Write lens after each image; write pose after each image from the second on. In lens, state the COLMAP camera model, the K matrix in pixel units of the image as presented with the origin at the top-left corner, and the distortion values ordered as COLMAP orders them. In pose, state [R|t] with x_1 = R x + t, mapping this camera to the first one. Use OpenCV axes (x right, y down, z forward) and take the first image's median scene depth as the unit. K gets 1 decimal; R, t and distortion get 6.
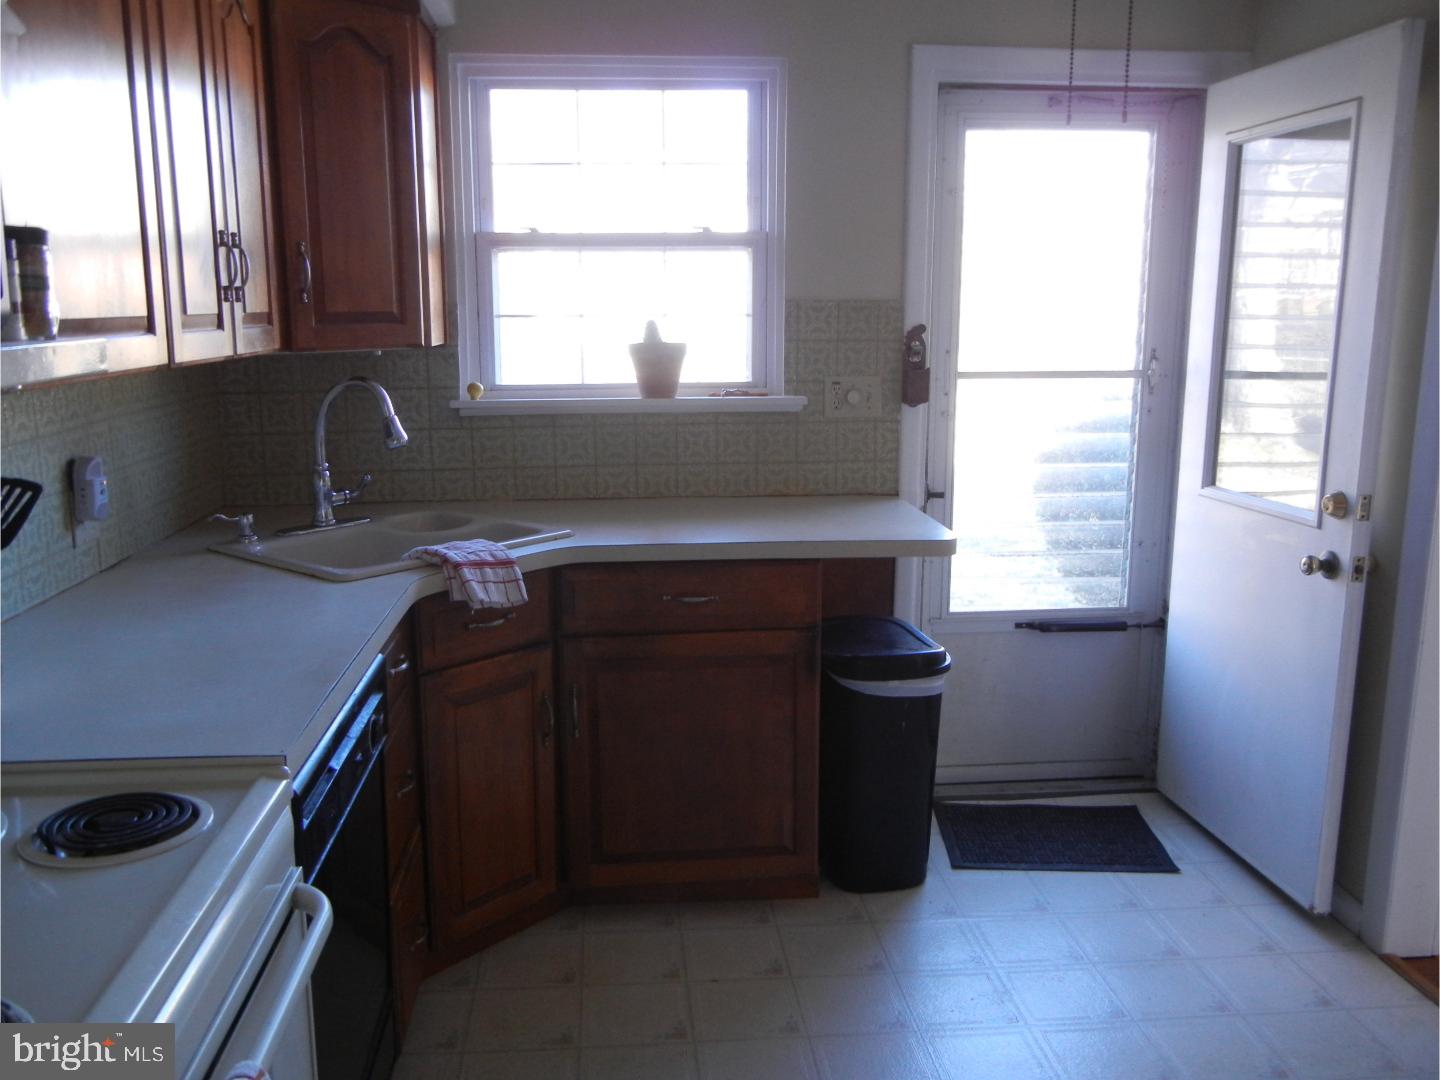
lens RADIAL K [[1240.5, 0, 720.0], [0, 1240.5, 540.0], [0, 0, 1]] dist [-0.009094, -0.003074]
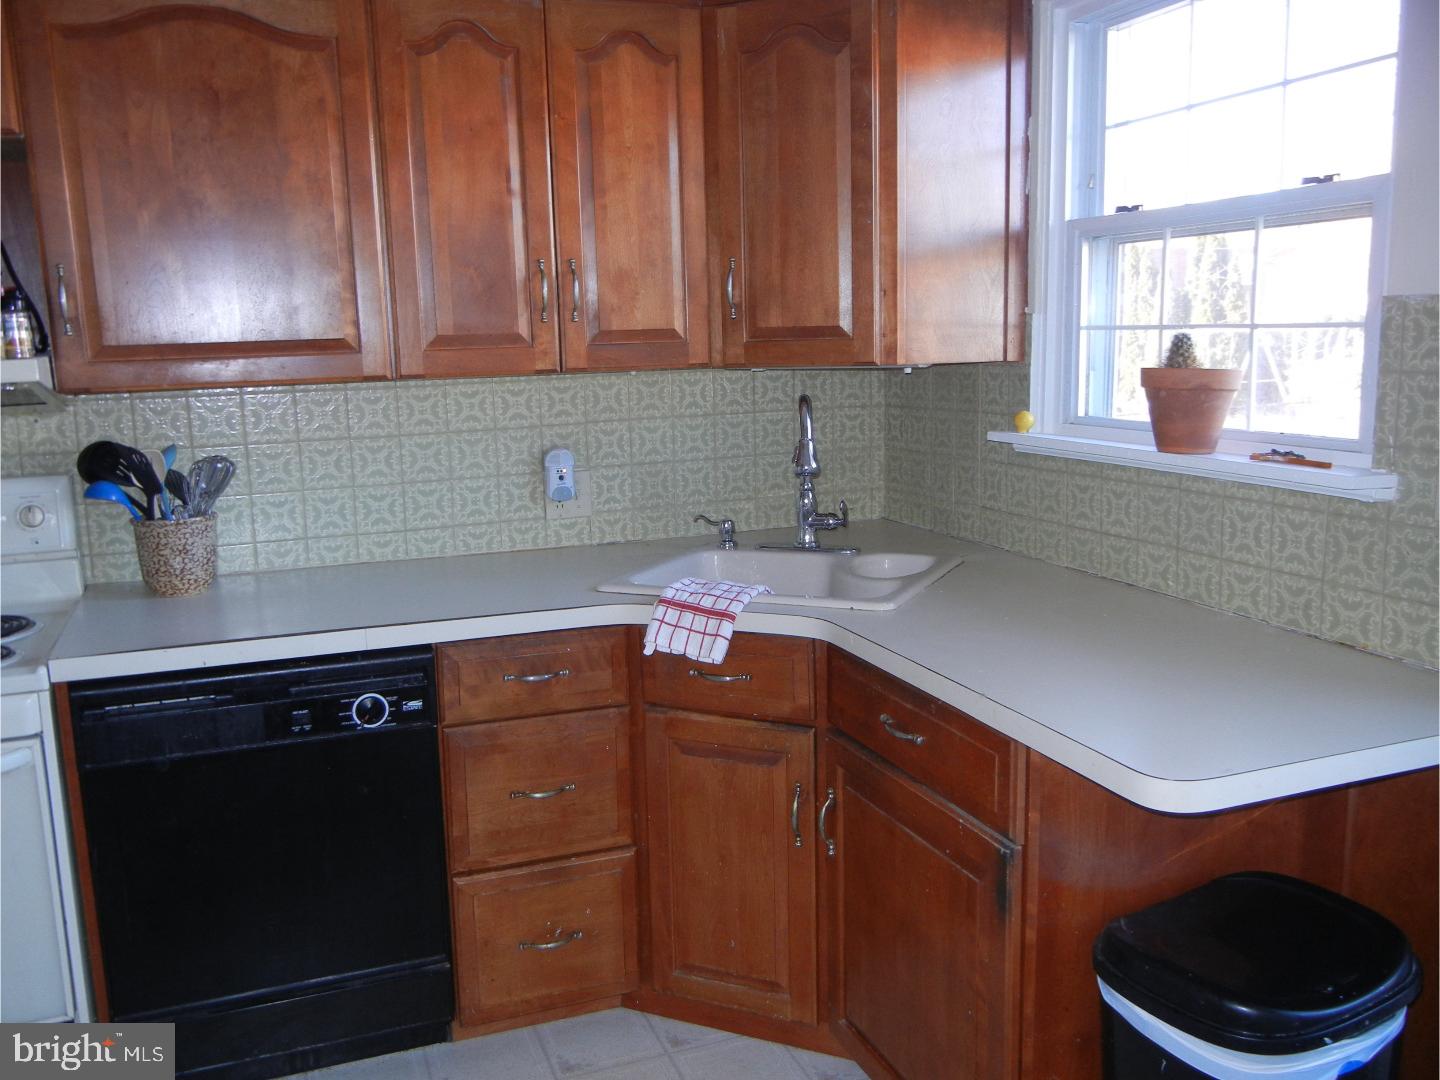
lens RADIAL K [[1240.5, 0, 720.0], [0, 1240.5, 540.0], [0, 0, 1]] dist [-0.009094, -0.003074]
pose [[0.294952, 0.160486, -0.941938, 0.493108], [-0.171606, 0.978663, 0.113008, -0.099551], [0.939976, 0.128310, 0.316199, 0.562807]]
